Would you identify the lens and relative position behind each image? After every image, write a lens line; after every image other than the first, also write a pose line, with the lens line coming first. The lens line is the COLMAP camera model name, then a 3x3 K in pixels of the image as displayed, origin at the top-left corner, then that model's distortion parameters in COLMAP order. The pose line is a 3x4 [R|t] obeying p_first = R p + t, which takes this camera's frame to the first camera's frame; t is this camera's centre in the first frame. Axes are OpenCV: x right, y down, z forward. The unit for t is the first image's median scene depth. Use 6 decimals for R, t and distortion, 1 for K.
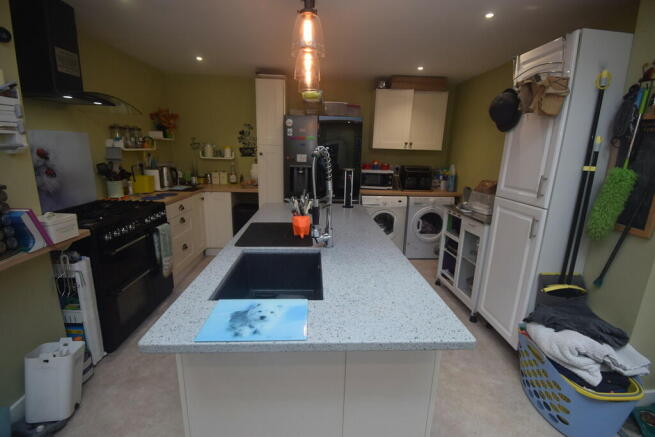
lens RADIAL K [[287.6, 0, 327.5], [0, 287.6, 218.5], [0, 0, 1]] dist [0.002332, -0.014931]
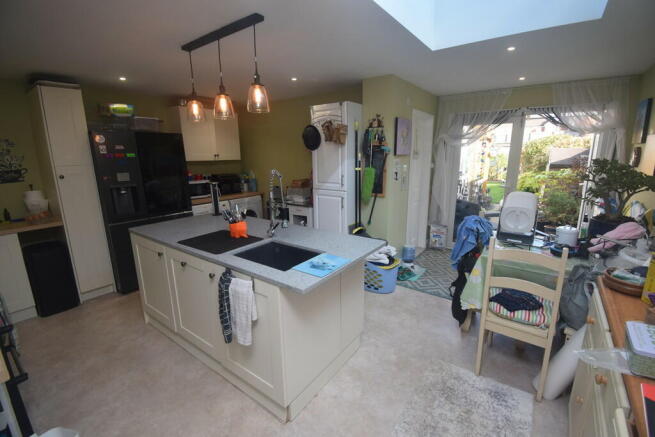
lens RADIAL K [[287.6, 0, 327.5], [0, 287.6, 218.5], [0, 0, 1]] dist [0.002332, -0.014931]
pose [[0.633643, -0.206227, 0.745632, -0.764593], [0.208233, 0.973710, 0.092351, -0.058805], [-0.745074, 0.096747, 0.659927, -0.156319]]
